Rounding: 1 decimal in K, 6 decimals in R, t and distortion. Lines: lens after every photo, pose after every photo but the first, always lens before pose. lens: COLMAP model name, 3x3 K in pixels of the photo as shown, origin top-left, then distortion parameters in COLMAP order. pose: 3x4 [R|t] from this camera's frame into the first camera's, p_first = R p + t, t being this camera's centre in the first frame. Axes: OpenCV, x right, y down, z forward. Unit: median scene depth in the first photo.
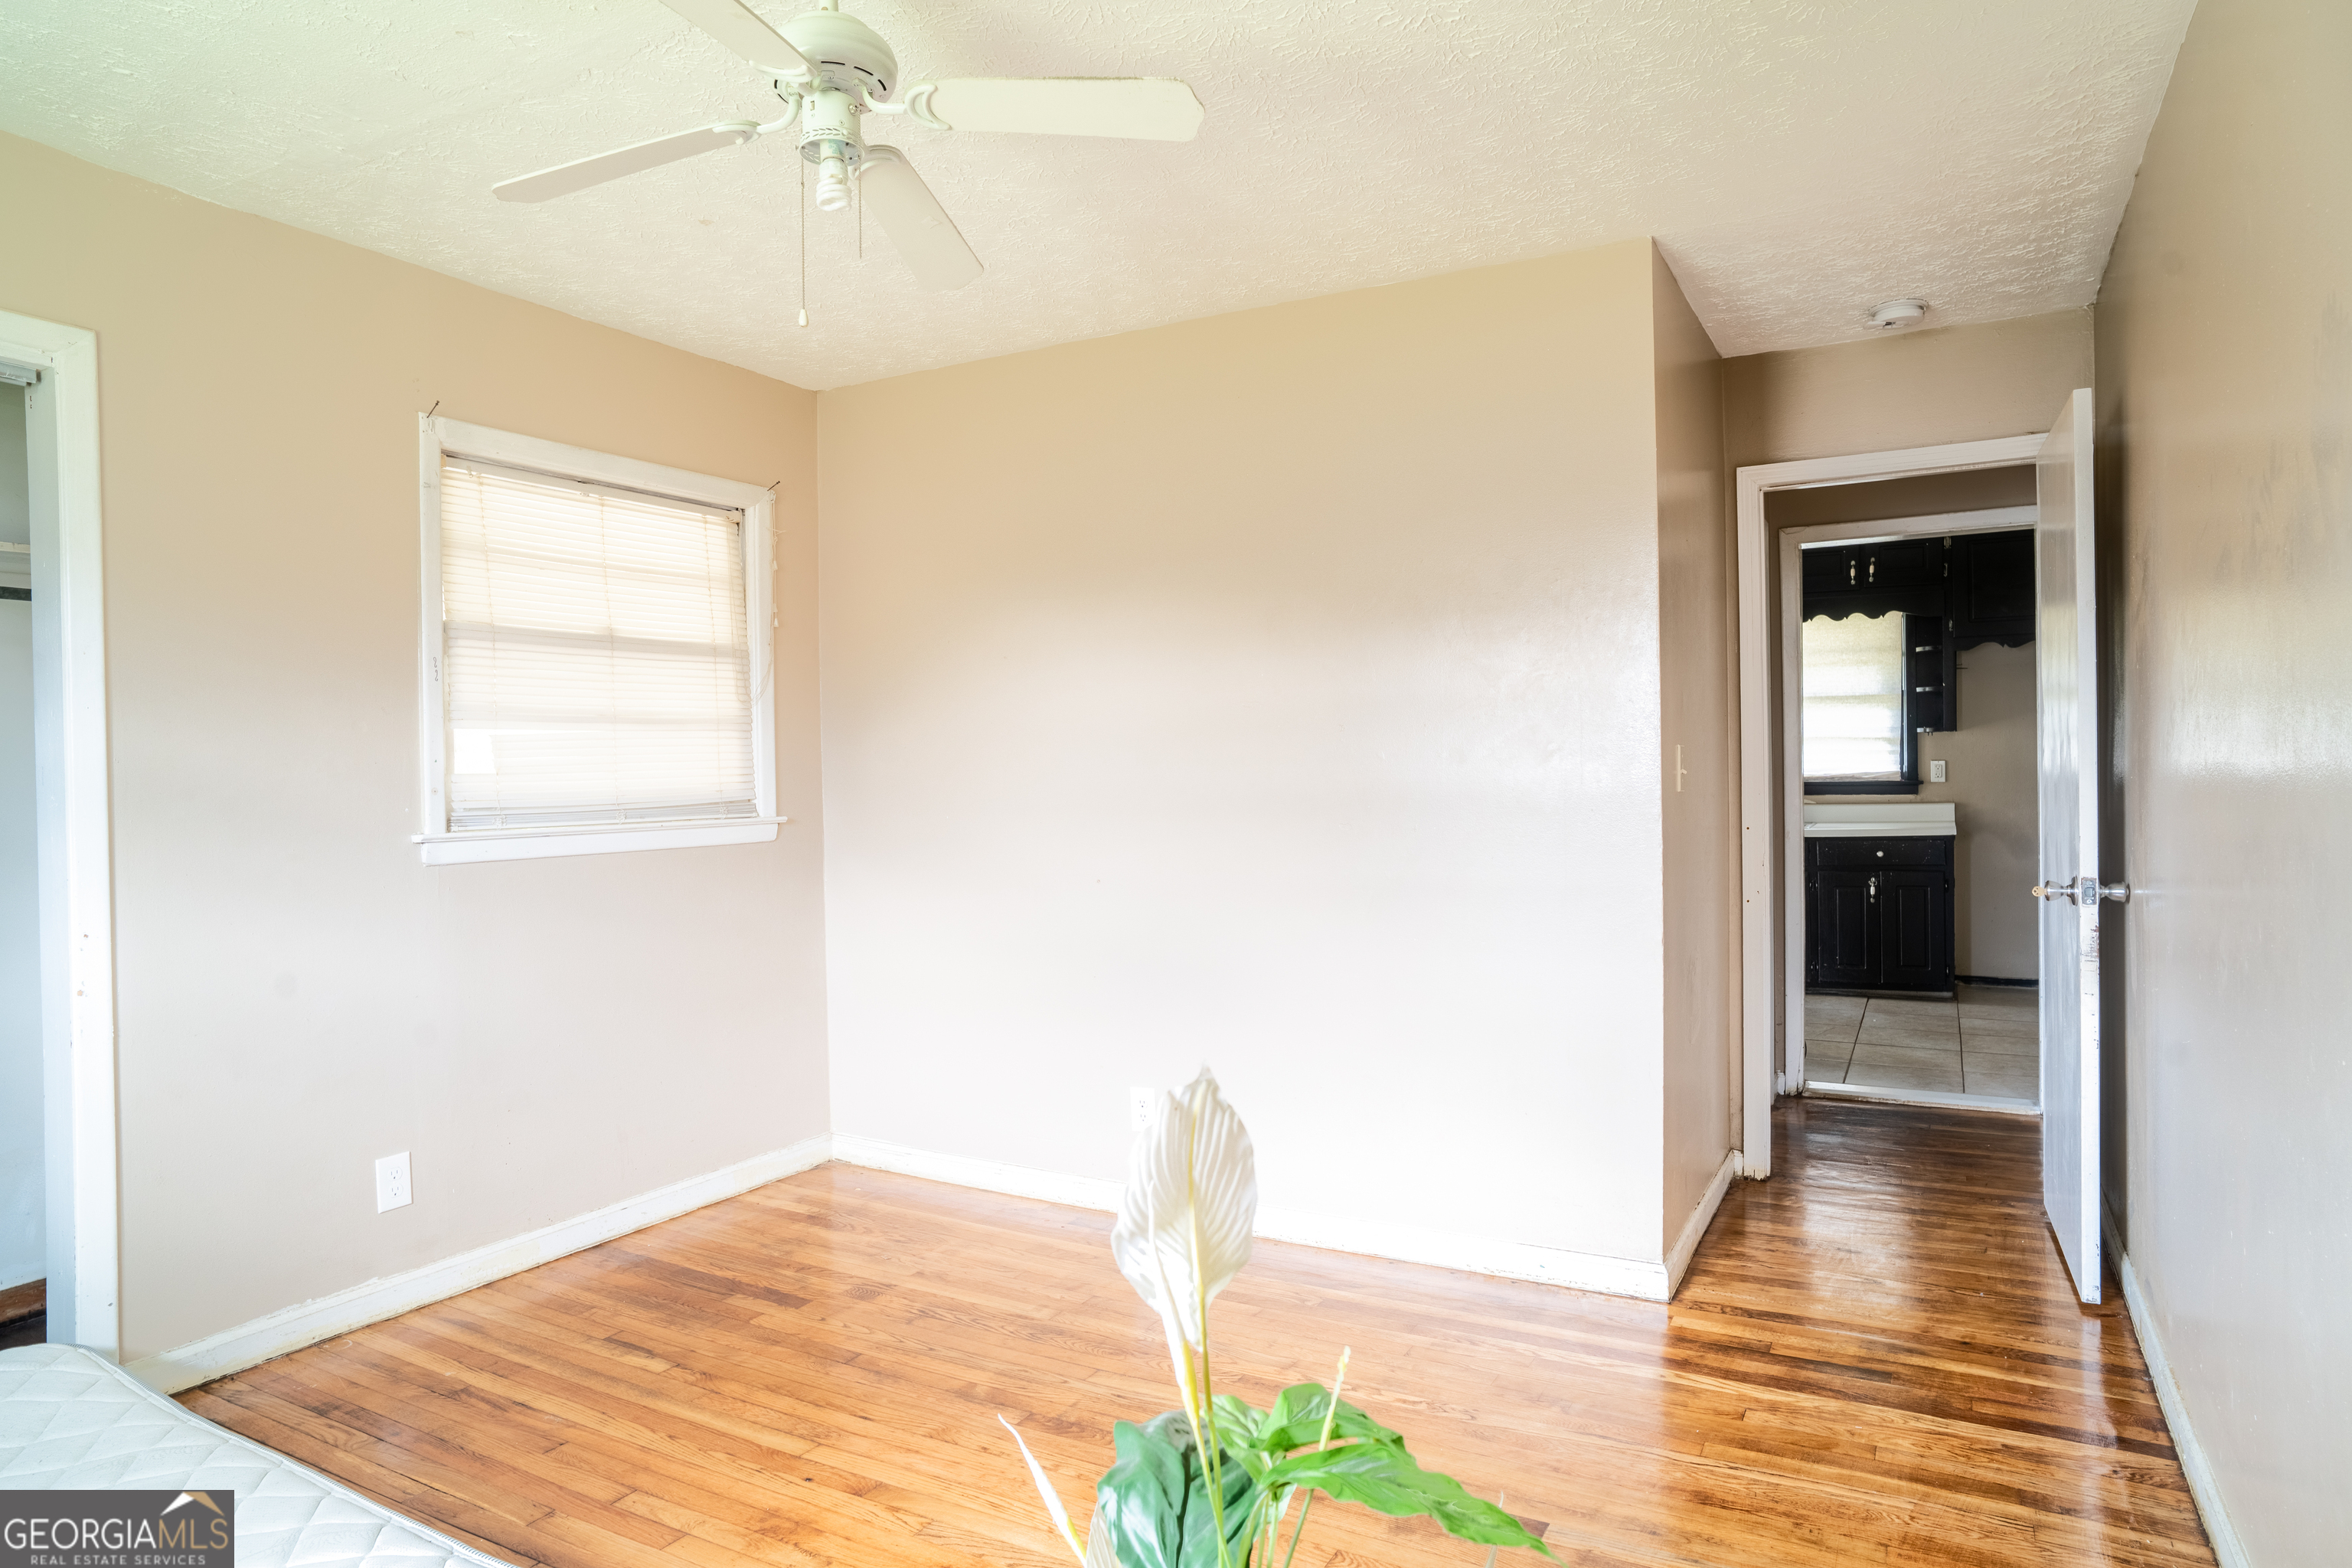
lens RADIAL K [[1394.9, 0, 1176.0], [0, 1394.9, 784.0], [0, 0, 1]] dist [0.001206, 0.001773]
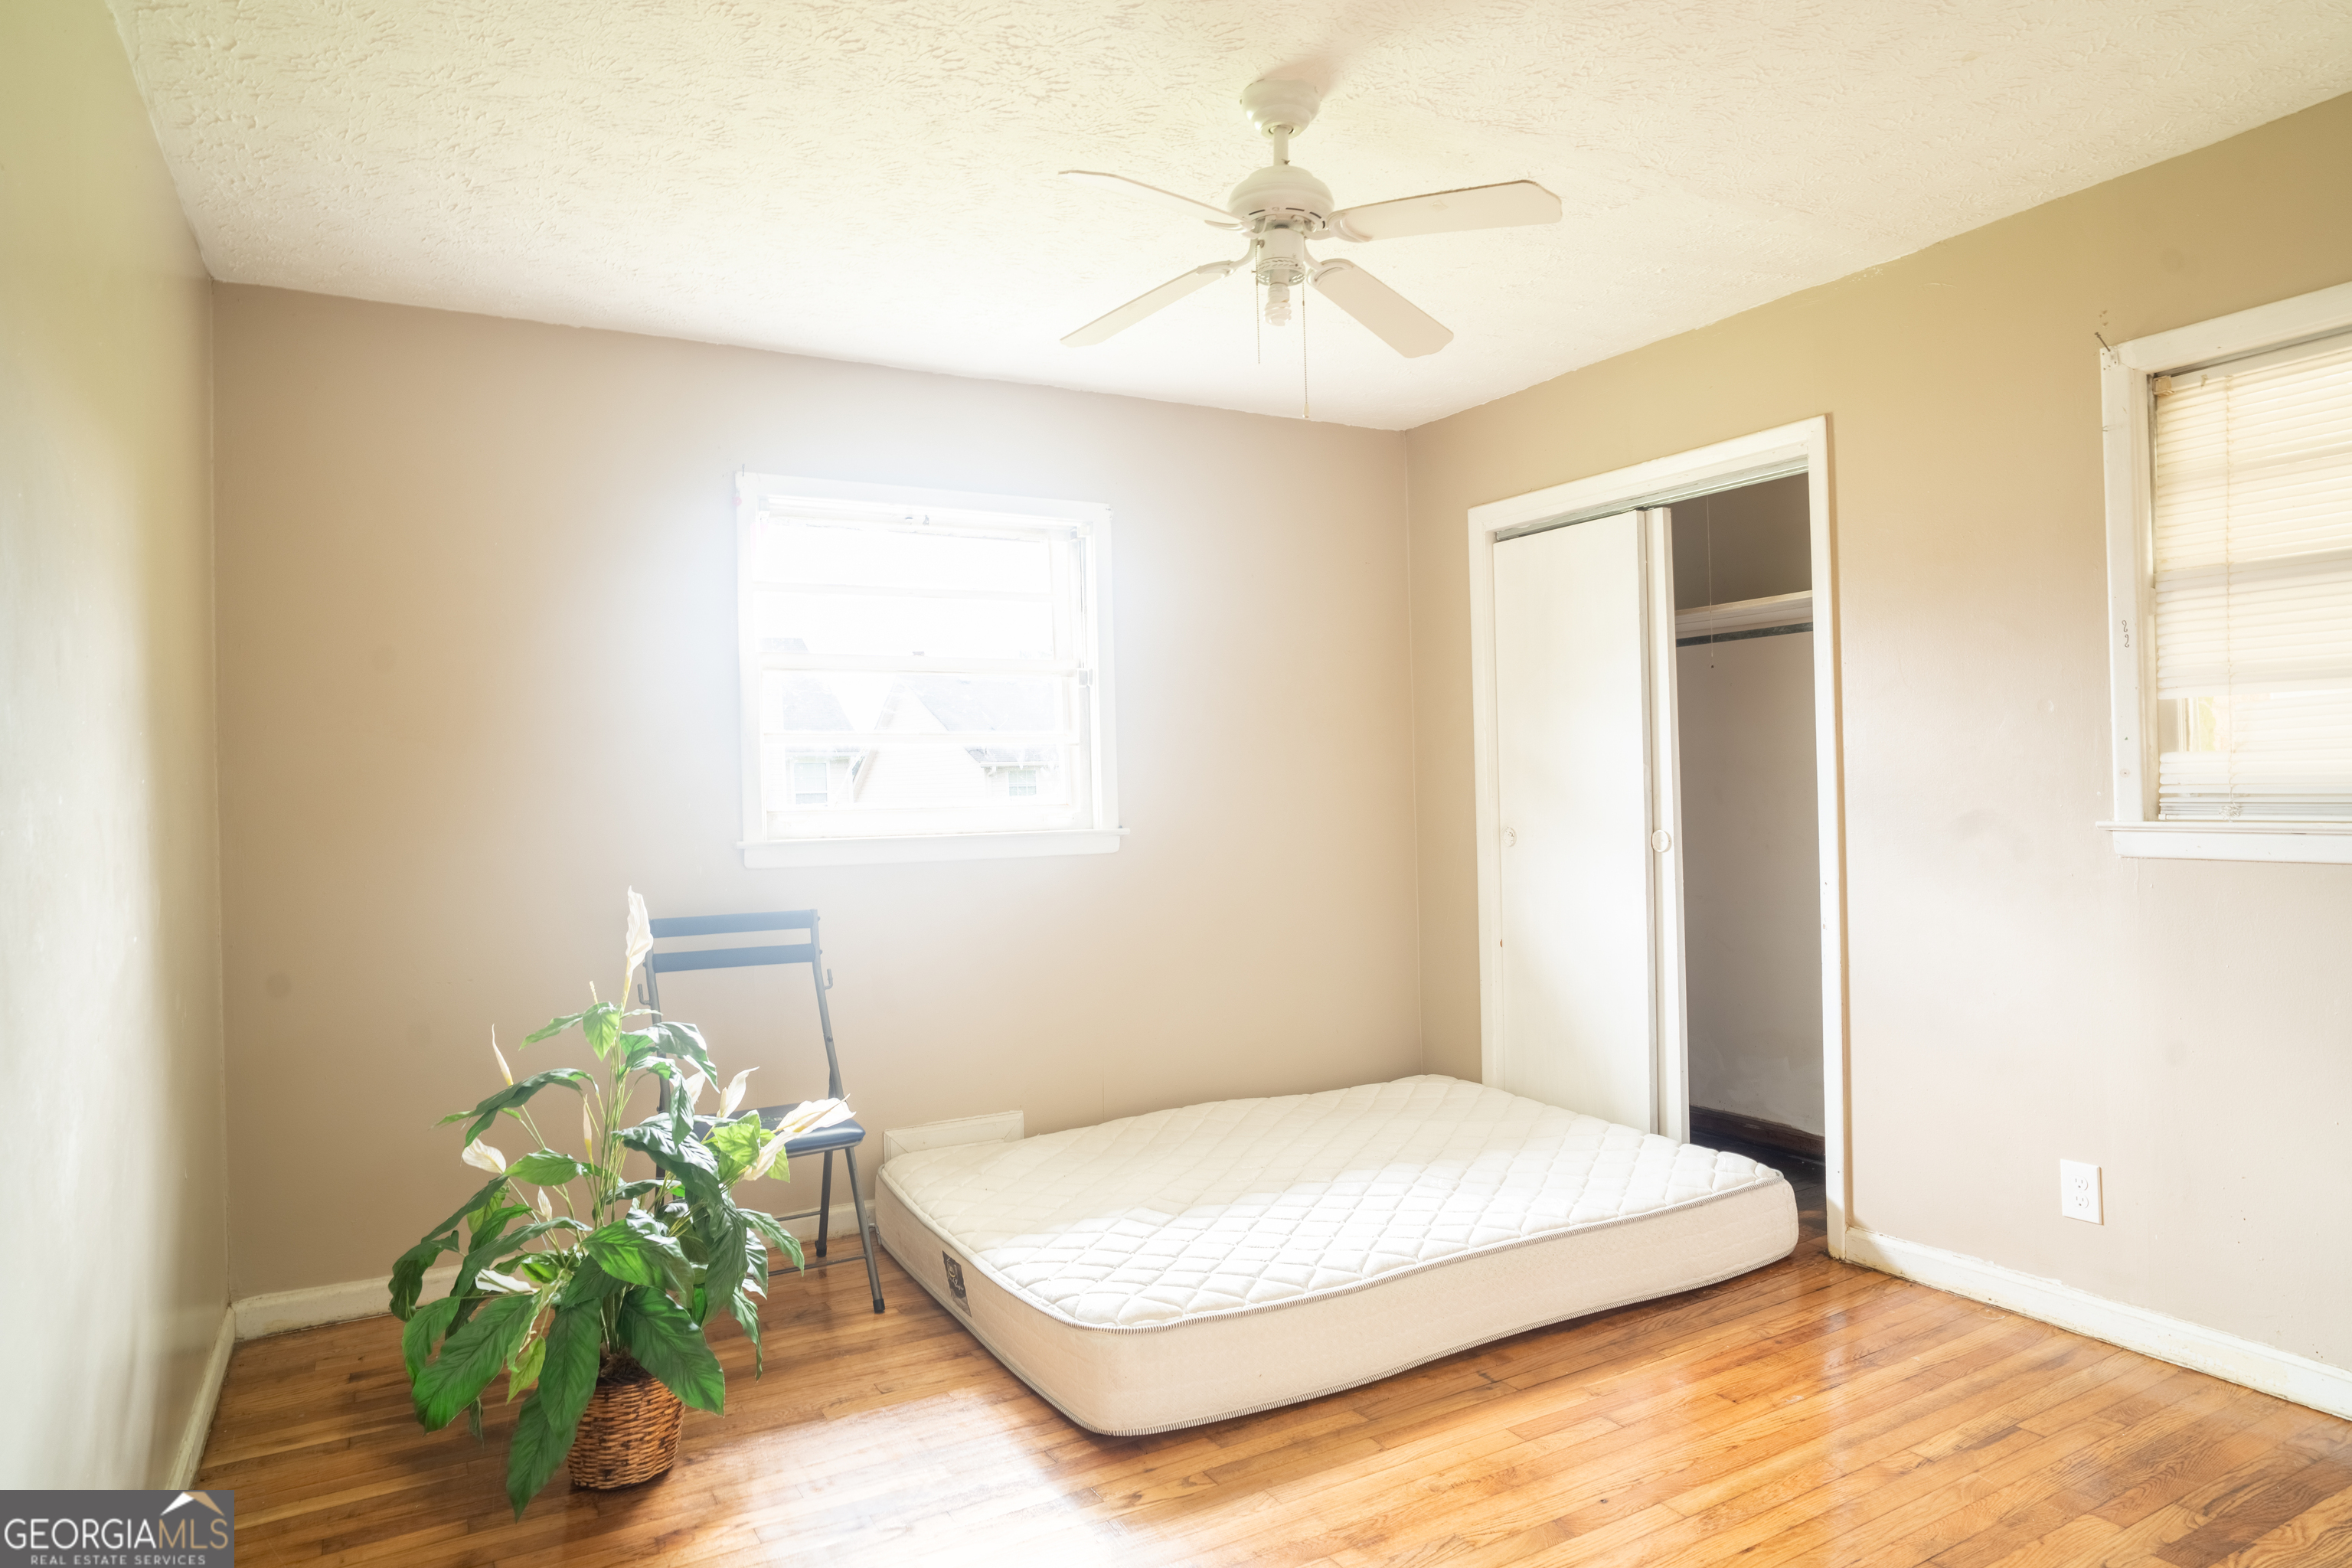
lens RADIAL K [[1394.9, 0, 1176.0], [0, 1394.9, 784.0], [0, 0, 1]] dist [0.001206, 0.001773]
pose [[-0.487688, 0.027938, -0.872571, 0.535775], [0.016973, 0.999602, 0.022518, -0.017953], [0.872853, -0.003829, -0.487968, 0.919725]]
